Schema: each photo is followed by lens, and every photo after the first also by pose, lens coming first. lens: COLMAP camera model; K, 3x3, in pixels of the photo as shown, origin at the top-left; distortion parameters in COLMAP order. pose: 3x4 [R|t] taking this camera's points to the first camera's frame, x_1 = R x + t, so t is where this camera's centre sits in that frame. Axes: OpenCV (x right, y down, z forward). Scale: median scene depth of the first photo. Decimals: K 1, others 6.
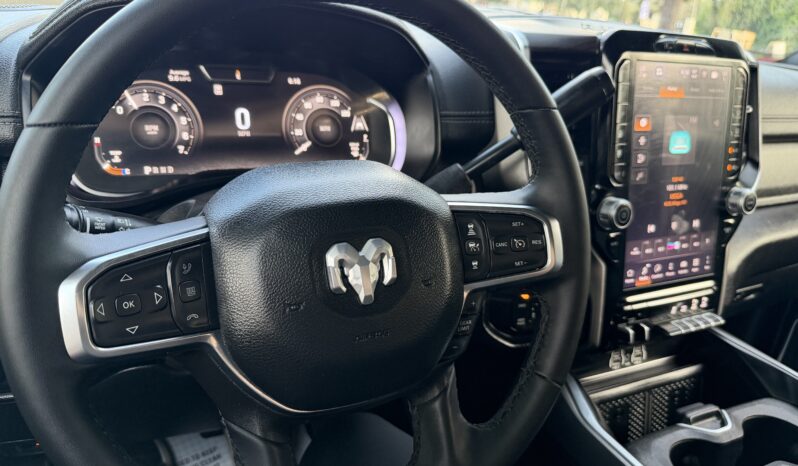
lens RADIAL K [[560.5, 0, 399.0], [0, 560.5, 233.0], [0, 0, 1]] dist [-0.001947, -0.114674]
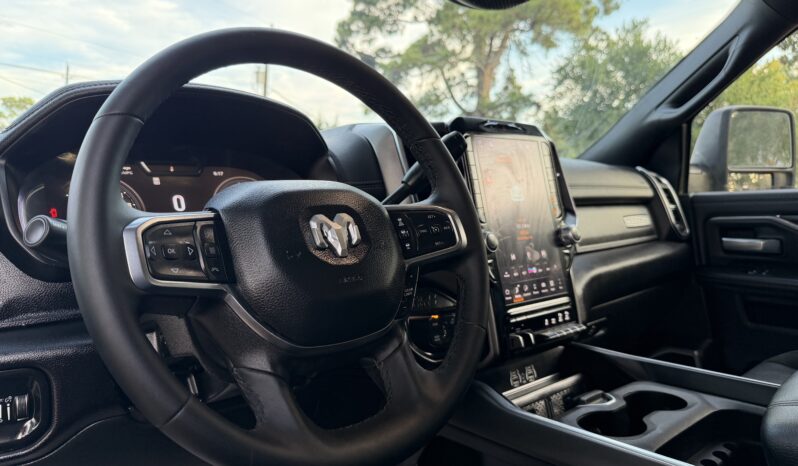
lens RADIAL K [[560.5, 0, 399.0], [0, 560.5, 233.0], [0, 0, 1]] dist [-0.001947, -0.114674]
pose [[0.950701, -0.115004, 0.287994, -0.166261], [0.202516, 0.933557, -0.295733, 0.265792], [-0.234849, 0.339477, 0.910824, -0.141988]]
